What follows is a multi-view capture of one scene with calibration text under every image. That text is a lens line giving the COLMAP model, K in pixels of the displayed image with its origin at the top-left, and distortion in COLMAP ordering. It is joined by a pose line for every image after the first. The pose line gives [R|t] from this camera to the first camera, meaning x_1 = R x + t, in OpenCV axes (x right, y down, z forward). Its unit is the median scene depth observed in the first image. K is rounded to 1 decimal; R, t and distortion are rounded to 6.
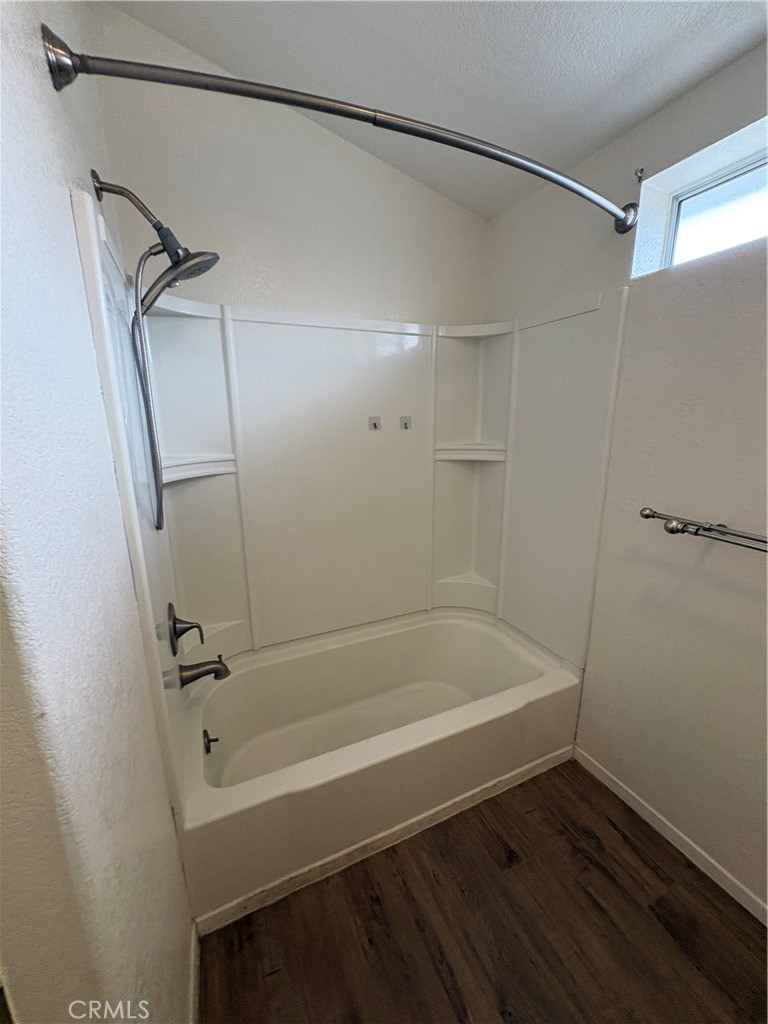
lens RADIAL K [[408.9, 0, 382.2], [0, 408.9, 505.8], [0, 0, 1]] dist [0.005005, 0.000000]
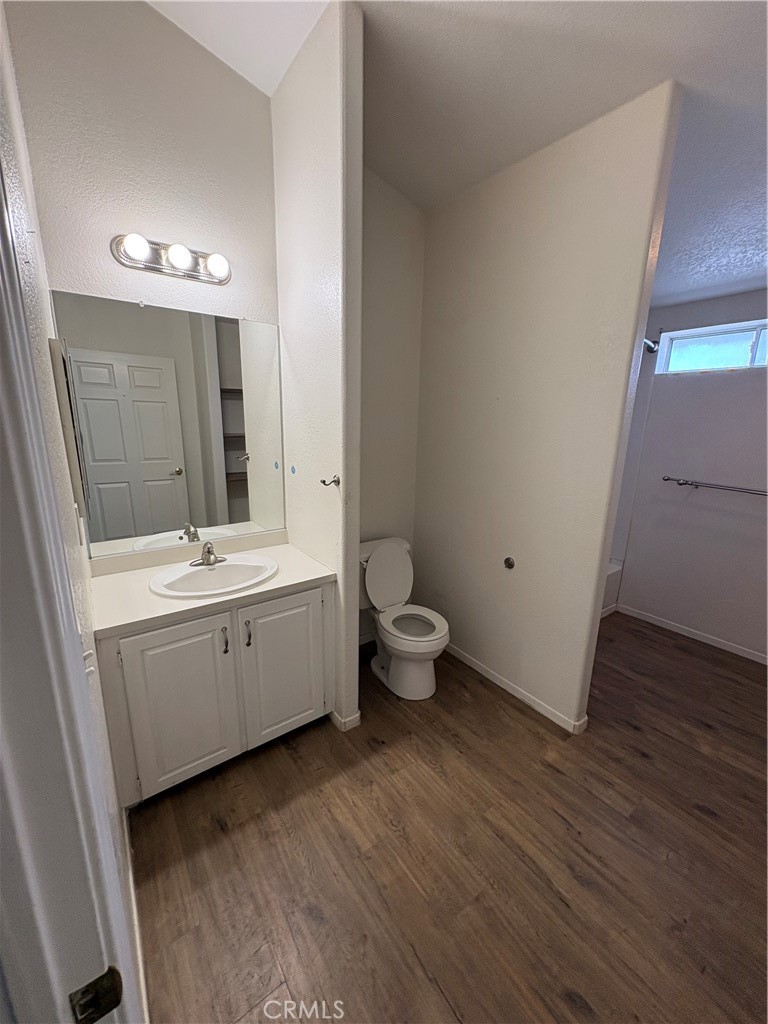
lens RADIAL K [[408.9, 0, 377.7], [0, 408.9, 509.2], [0, 0, 1]] dist [0.005005, 0.000000]
pose [[0.982221, -0.025281, 0.186018, -1.320160], [0.023997, 0.999670, 0.009152, 0.124196], [-0.186188, -0.004526, 0.982504, -0.917838]]
